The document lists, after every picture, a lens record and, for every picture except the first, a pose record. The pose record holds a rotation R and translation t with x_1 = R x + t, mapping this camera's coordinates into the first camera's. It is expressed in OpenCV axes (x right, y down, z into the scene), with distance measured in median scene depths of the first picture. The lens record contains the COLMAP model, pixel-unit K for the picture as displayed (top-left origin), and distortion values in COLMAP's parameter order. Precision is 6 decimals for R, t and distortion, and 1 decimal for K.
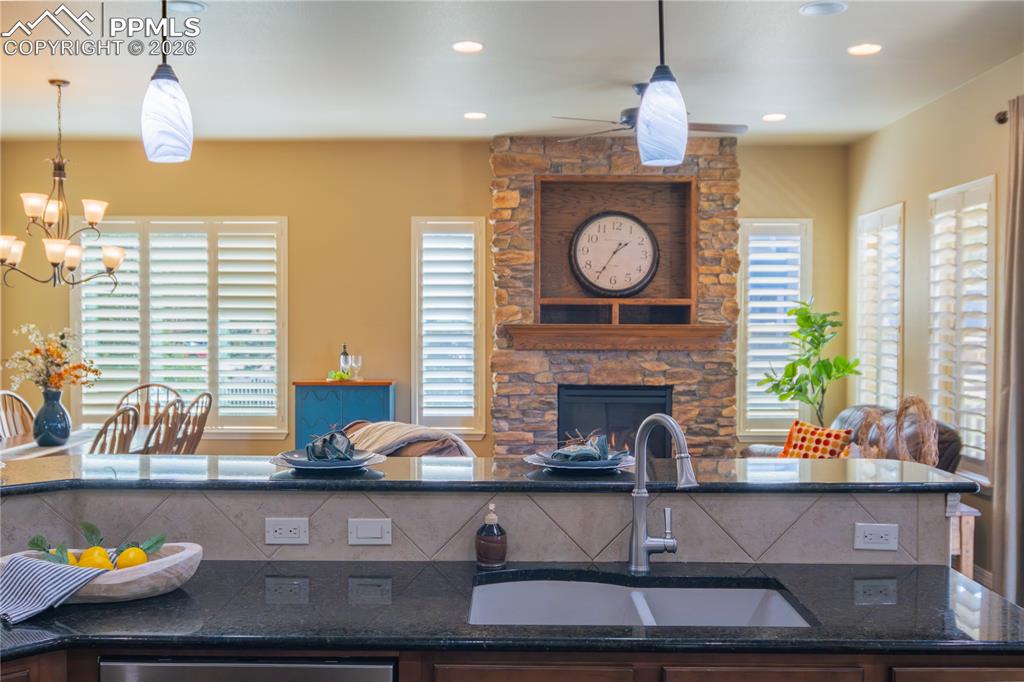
lens RADIAL K [[973.5, 0, 503.1], [0, 973.5, 335.1], [0, 0, 1]] dist [-0.003263, 0.000000]
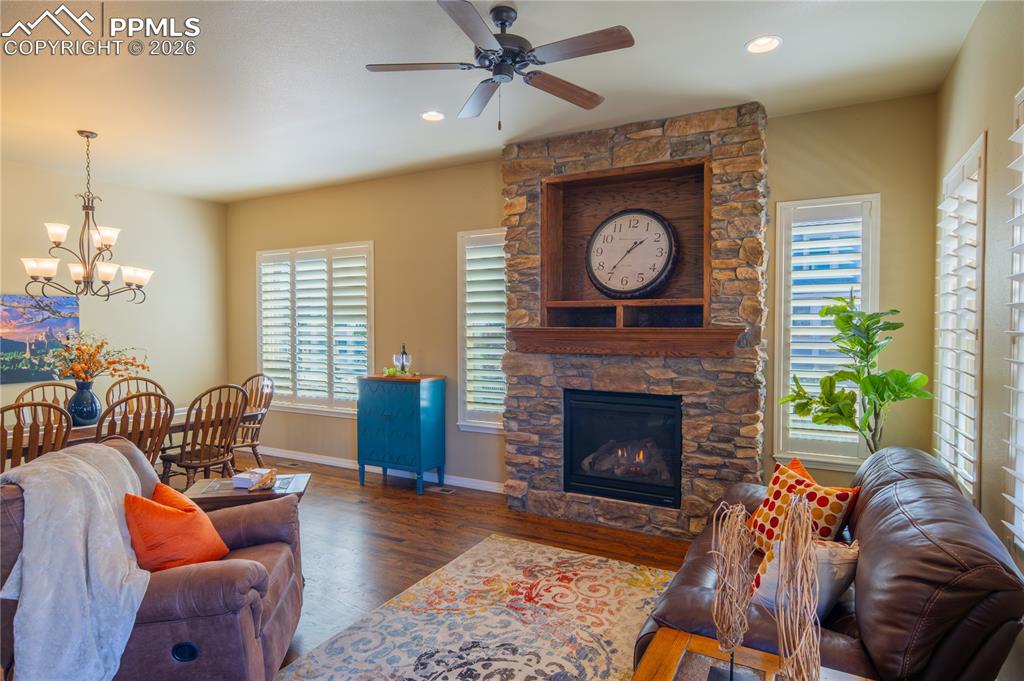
lens RADIAL K [[555.8, 0, 507.9], [0, 555.8, 338.8], [0, 0, 1]] dist [-0.009800, 0.007832]
pose [[0.884958, 0.007473, -0.465611, 0.270348], [-0.003769, 0.999953, 0.008887, -0.004403], [0.465655, -0.006110, 0.884945, 0.477663]]
